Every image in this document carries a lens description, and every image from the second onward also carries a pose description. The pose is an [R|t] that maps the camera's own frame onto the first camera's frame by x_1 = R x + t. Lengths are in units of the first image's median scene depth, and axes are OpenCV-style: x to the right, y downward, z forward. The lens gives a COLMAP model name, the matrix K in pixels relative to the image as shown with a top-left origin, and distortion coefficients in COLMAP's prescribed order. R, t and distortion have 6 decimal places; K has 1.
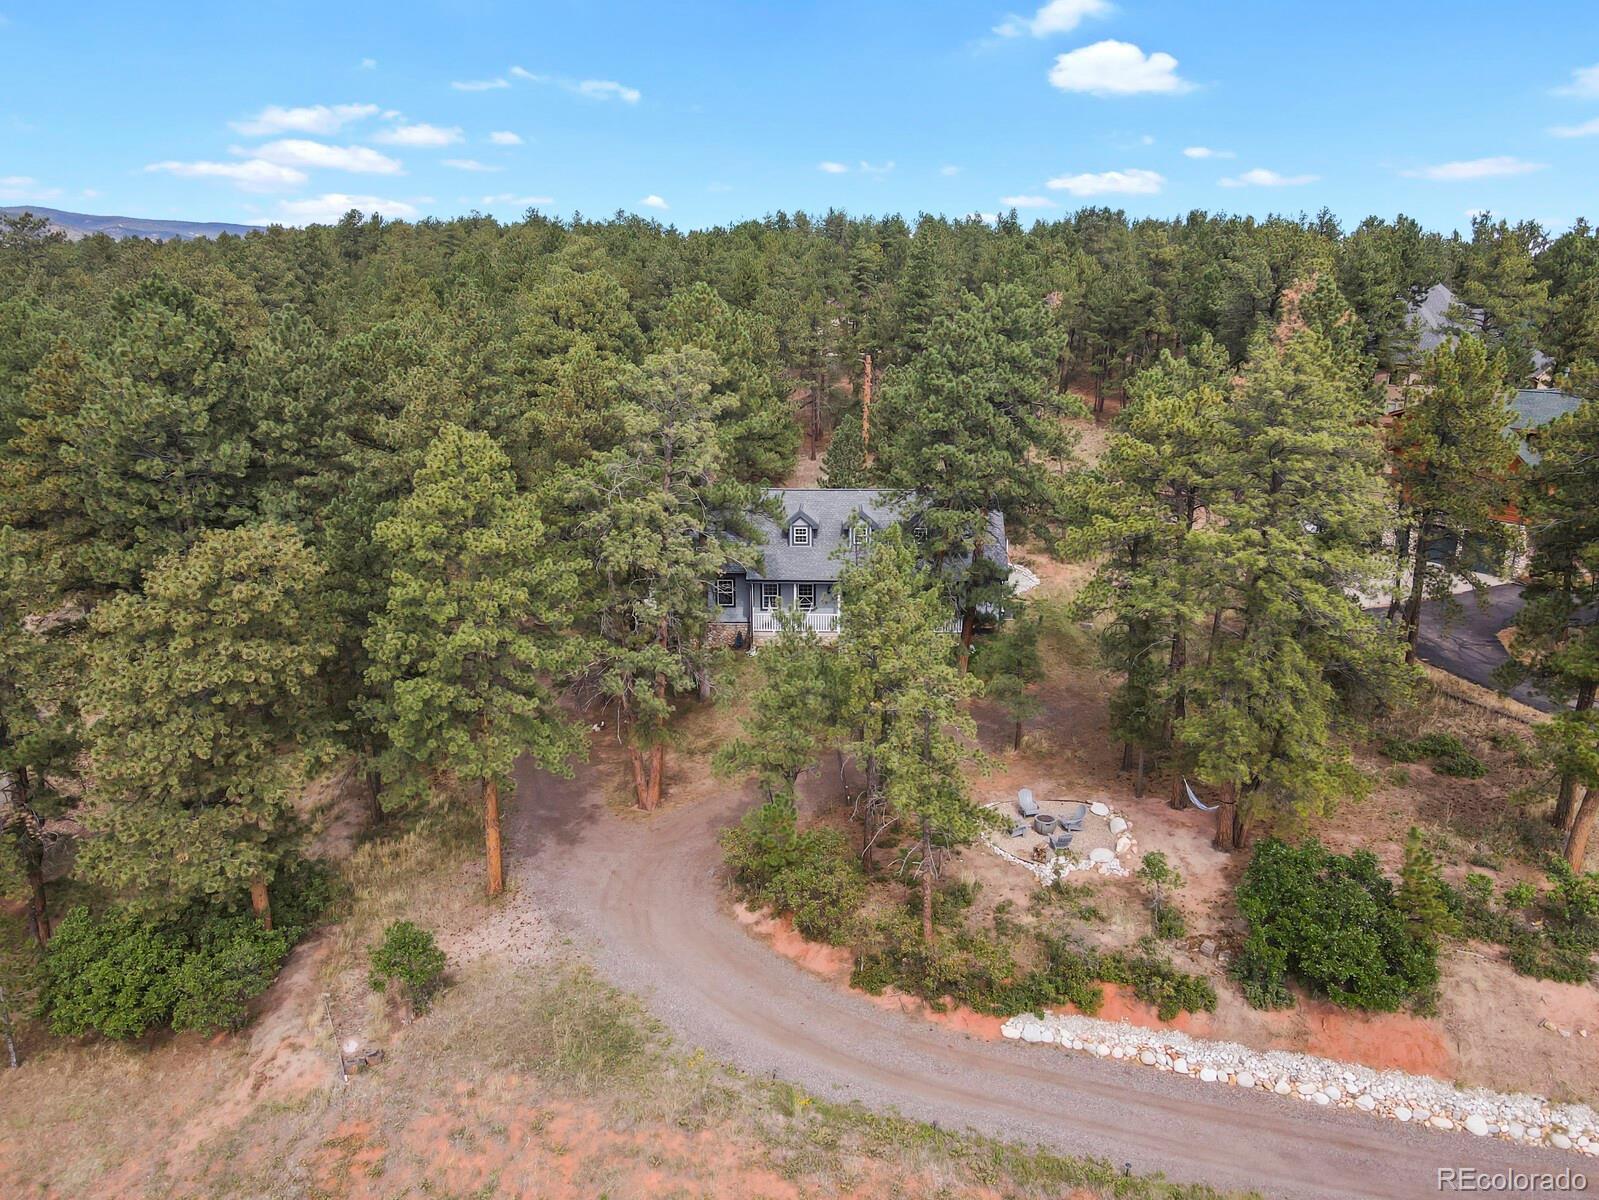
lens RADIAL K [[1176.6, 0, 799.5], [0, 1176.6, 600.0], [0, 0, 1]] dist [0.067246, 0.004464]
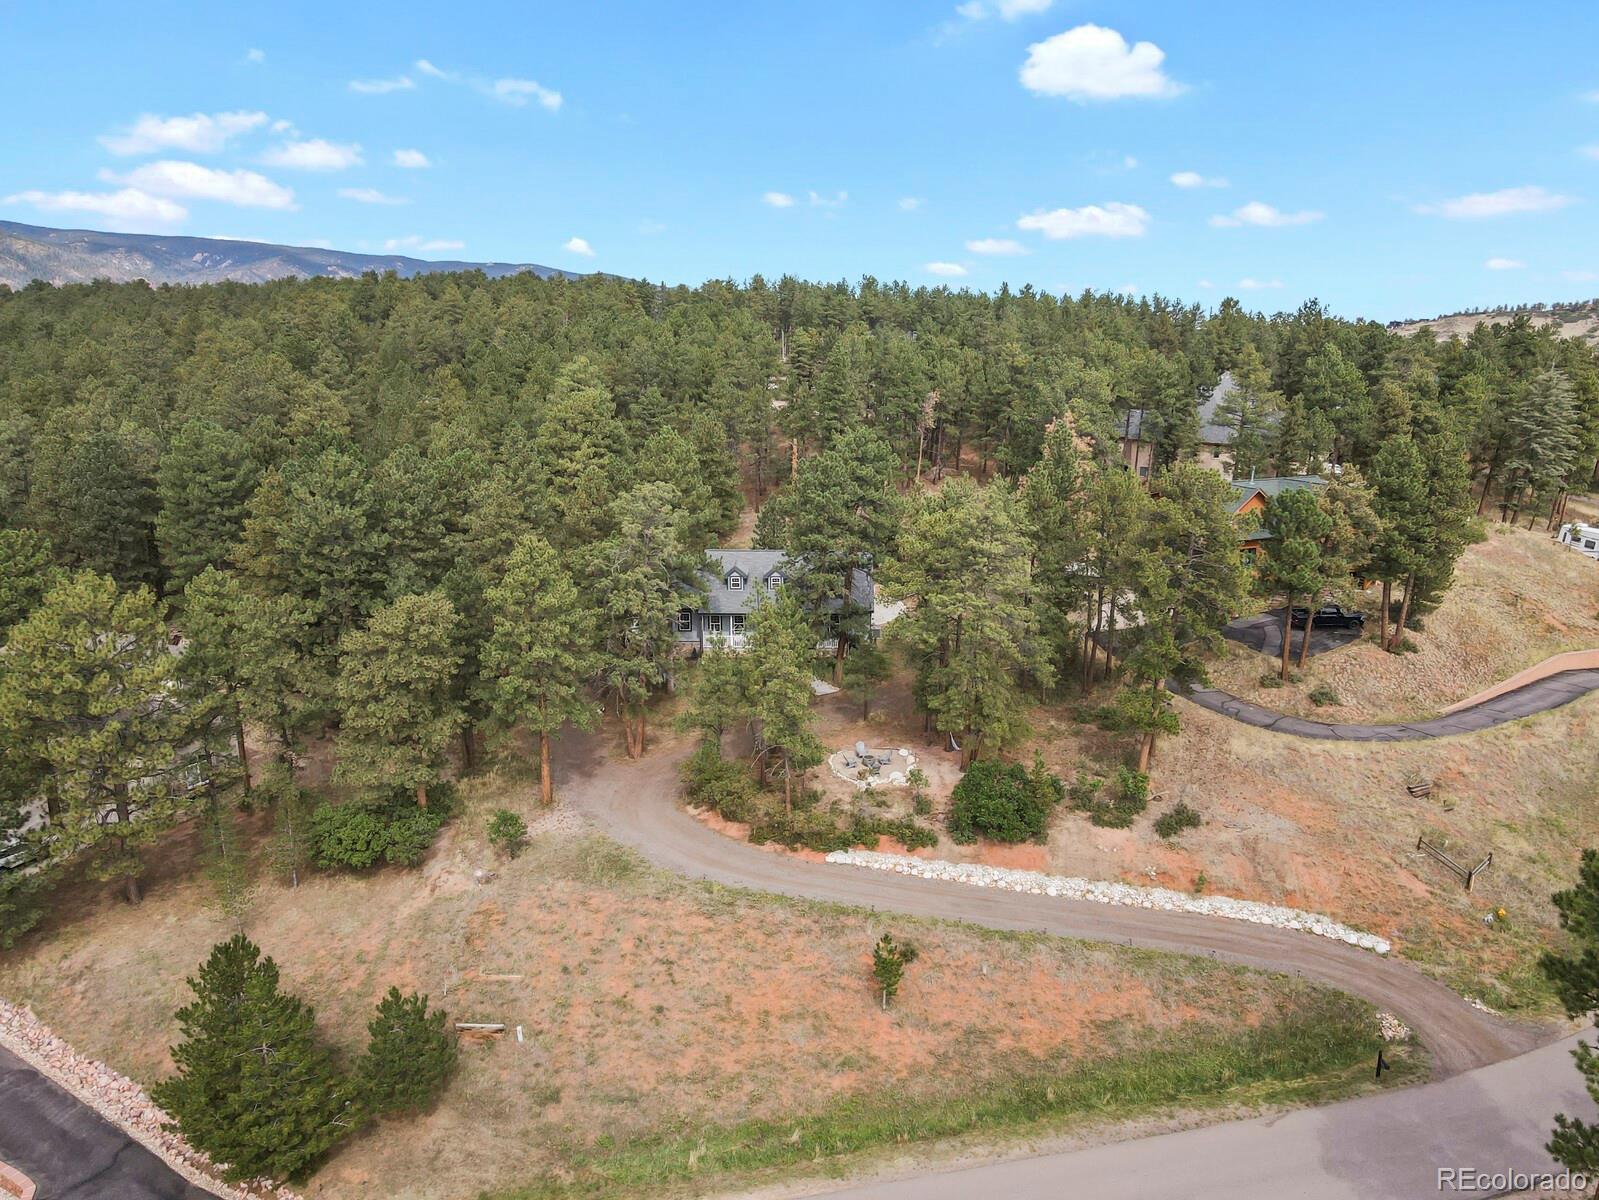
lens RADIAL K [[1176.6, 0, 799.5], [0, 1176.6, 600.0], [0, 0, 1]] dist [0.067246, 0.004464]
pose [[0.999721, -0.004731, 0.023155, 0.074759], [0.004970, 0.999935, -0.010267, -0.027668], [-0.023105, 0.010379, 0.999679, -0.765520]]
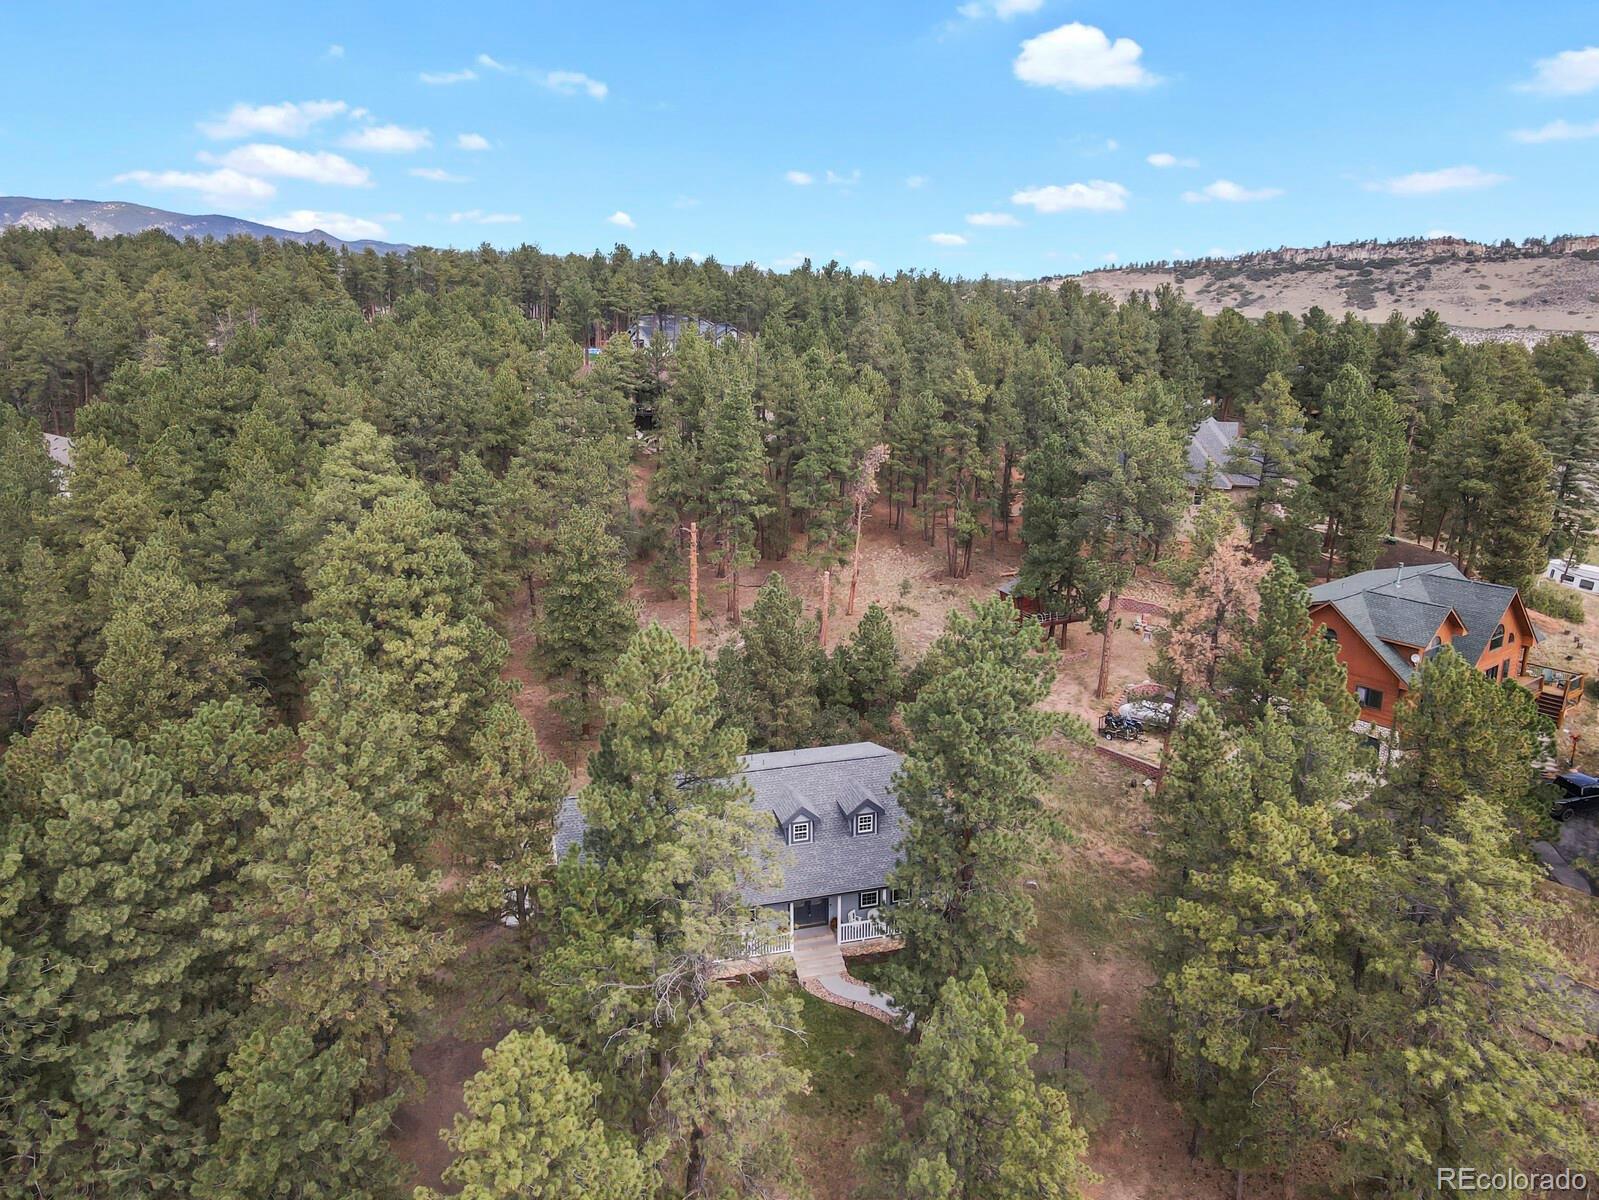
lens RADIAL K [[1176.6, 0, 799.5], [0, 1176.6, 600.0], [0, 0, 1]] dist [0.067246, 0.004464]
pose [[0.955462, -0.083005, 0.283202, -0.292189], [0.074486, 0.996390, 0.040738, -0.417153], [-0.285561, -0.017829, 0.958195, 0.248742]]
